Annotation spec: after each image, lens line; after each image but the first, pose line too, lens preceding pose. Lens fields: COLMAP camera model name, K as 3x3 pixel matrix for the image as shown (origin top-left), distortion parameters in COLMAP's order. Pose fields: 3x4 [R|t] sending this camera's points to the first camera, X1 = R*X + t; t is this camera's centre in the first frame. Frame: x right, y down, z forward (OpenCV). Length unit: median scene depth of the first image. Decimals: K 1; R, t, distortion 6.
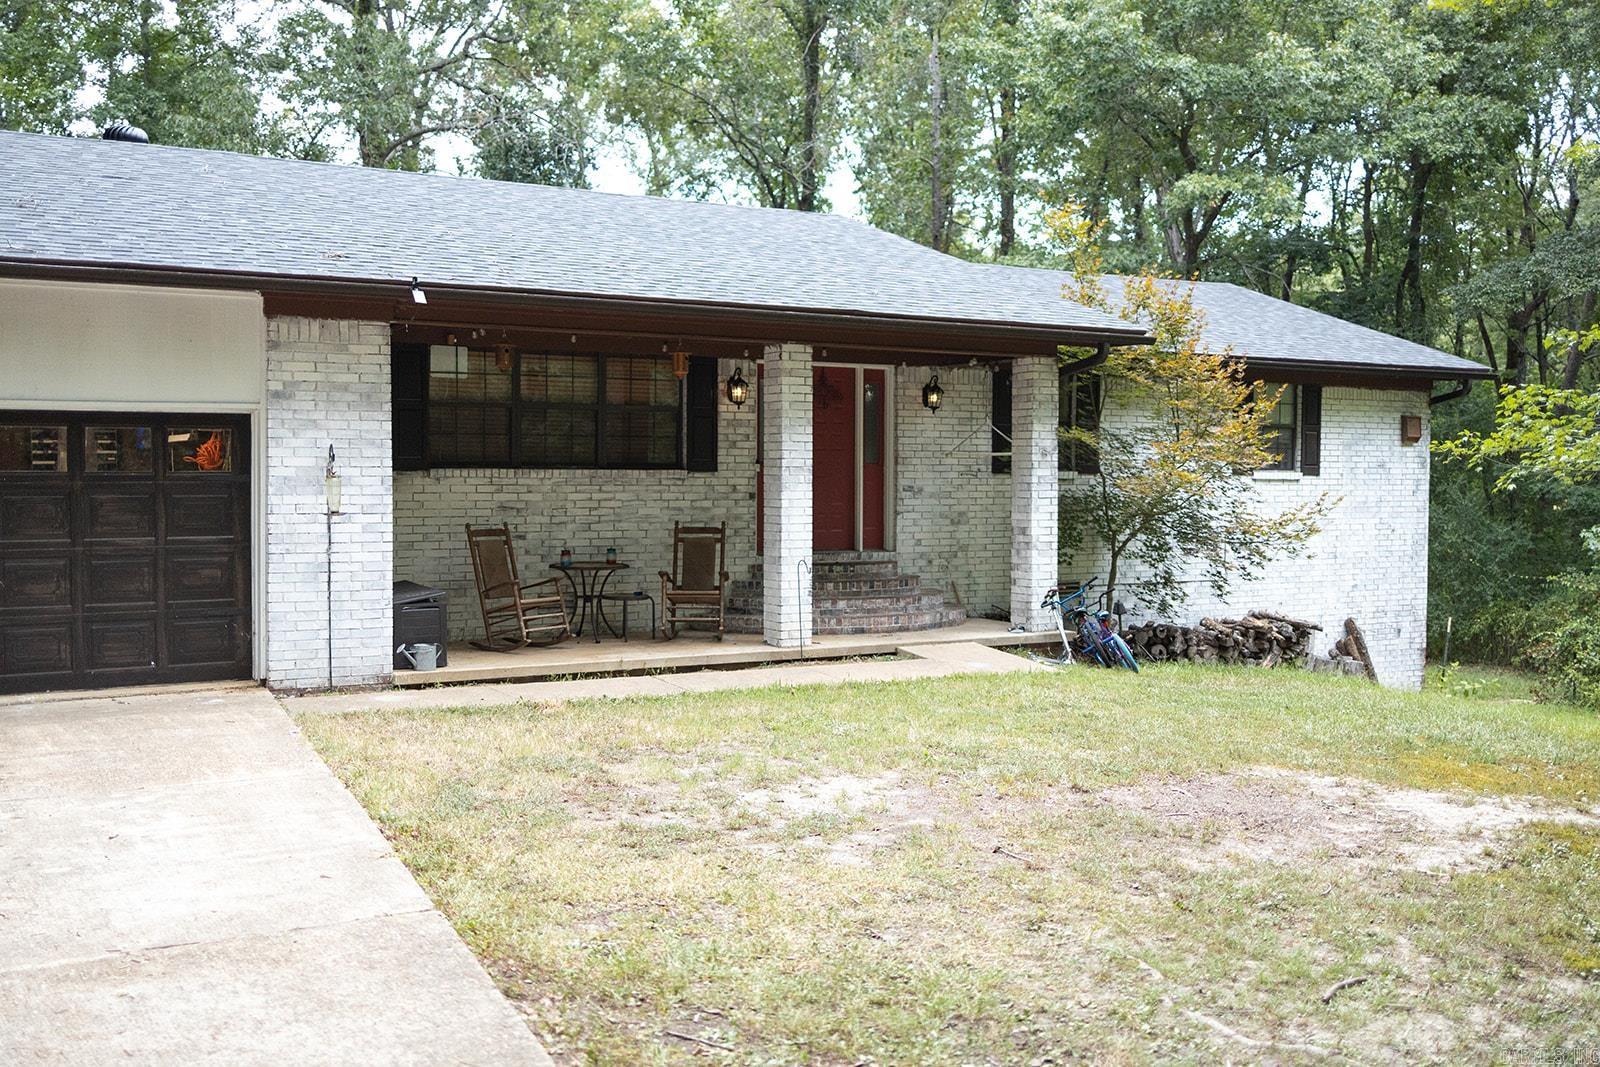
lens RADIAL K [[1582.1, 0, 800.0], [0, 1582.1, 533.5], [0, 0, 1]] dist [0.009368, 0.018496]
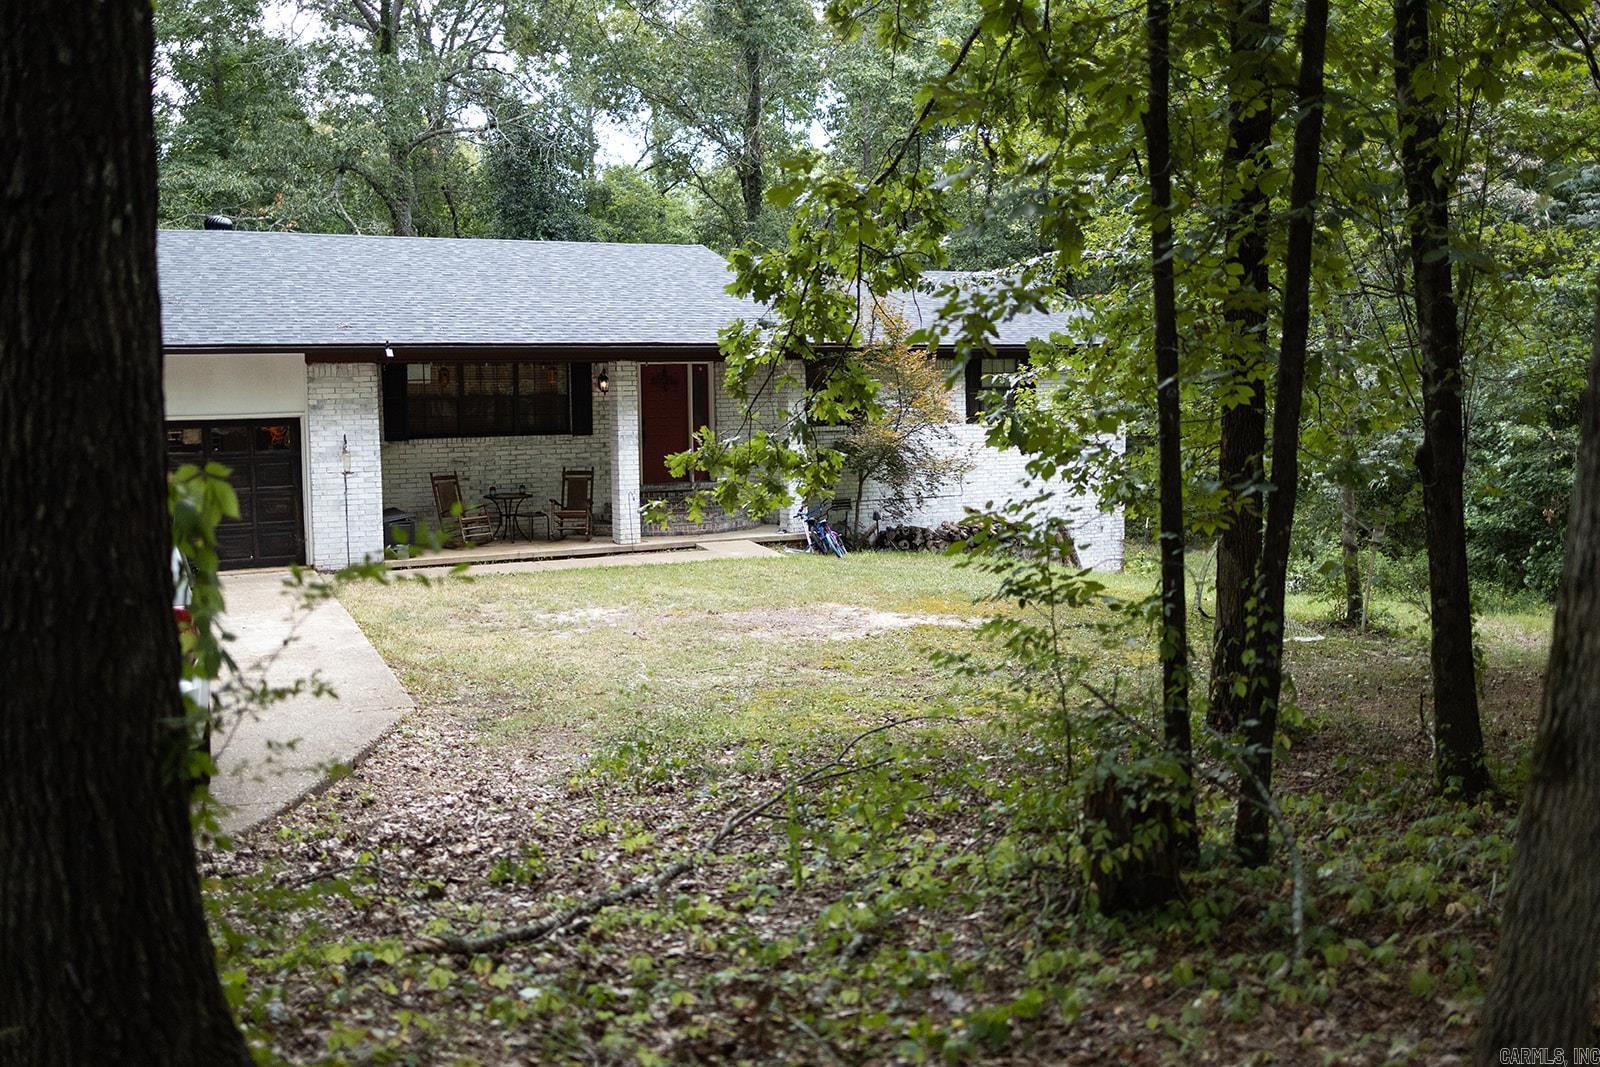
lens RADIAL K [[1582.1, 0, 800.0], [0, 1582.1, 533.5], [0, 0, 1]] dist [0.009368, 0.018496]
pose [[0.999200, -0.011659, -0.038251, 0.220812], [0.014109, 0.997824, 0.064413, -0.040367], [0.037416, -0.064901, 0.997190, -0.598376]]
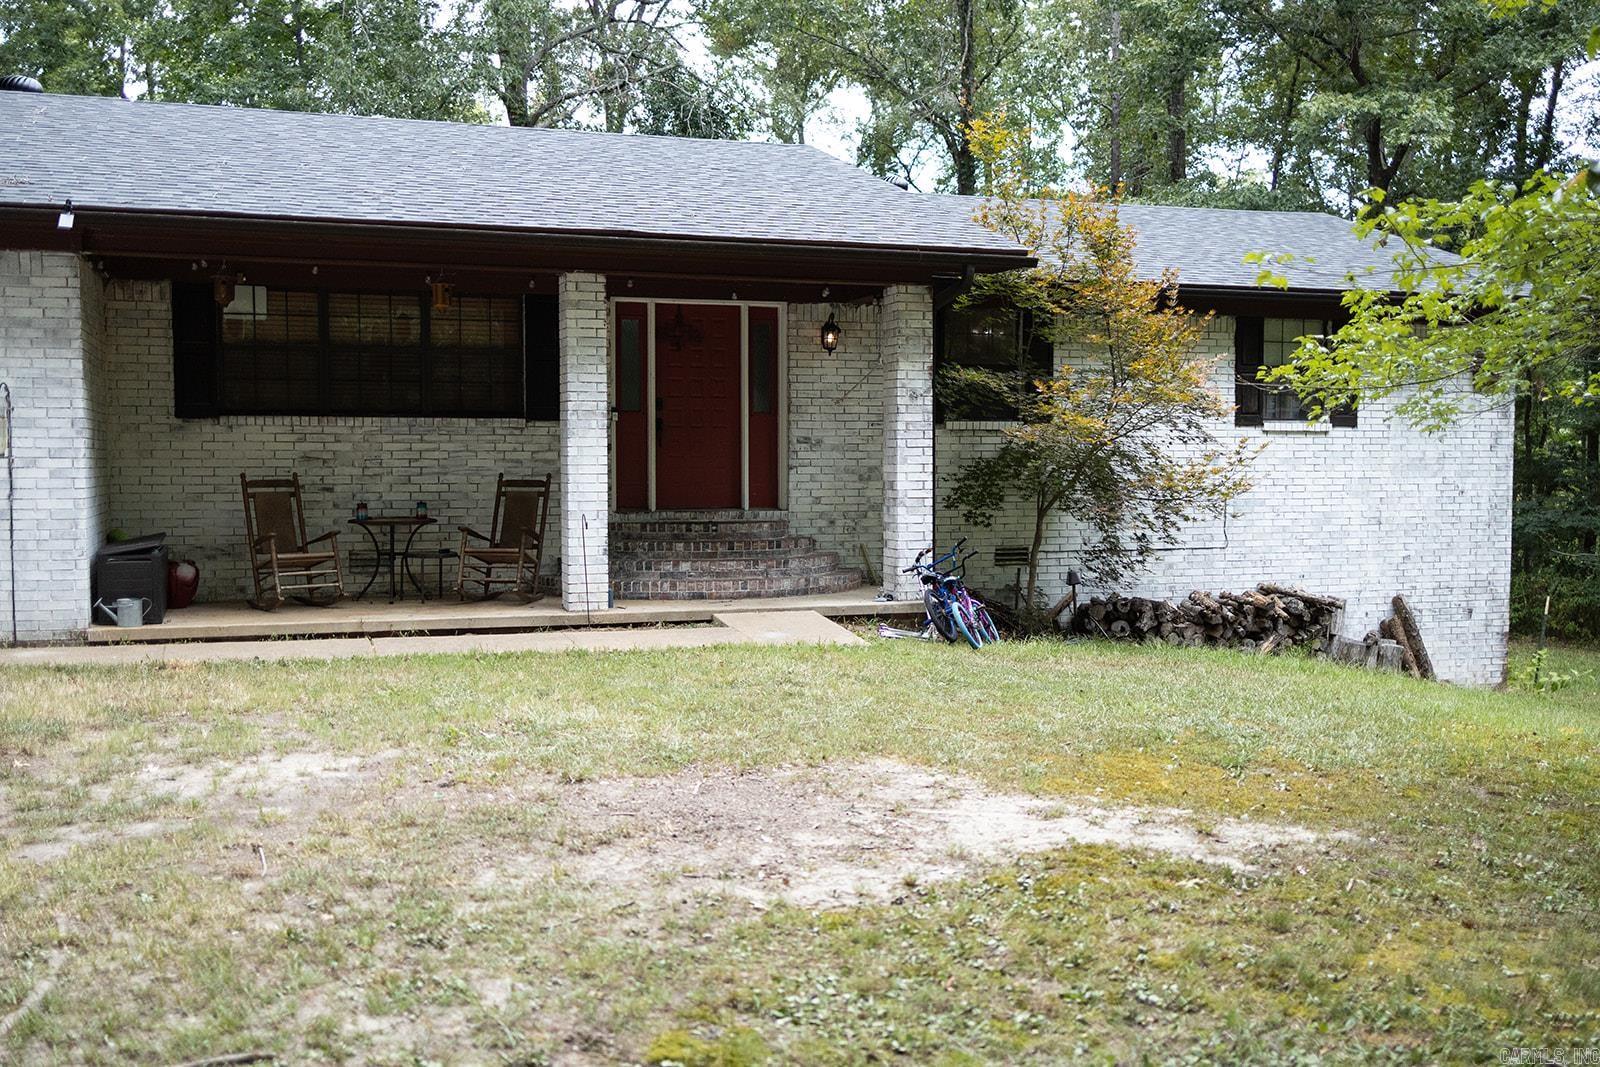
lens RADIAL K [[1582.1, 0, 800.0], [0, 1582.1, 533.5], [0, 0, 1]] dist [0.009368, 0.018496]
pose [[0.978491, 0.006702, -0.206180, 0.277797], [-0.004111, 0.999907, 0.012993, 0.014254], [0.206248, -0.011866, 0.978428, 0.135762]]
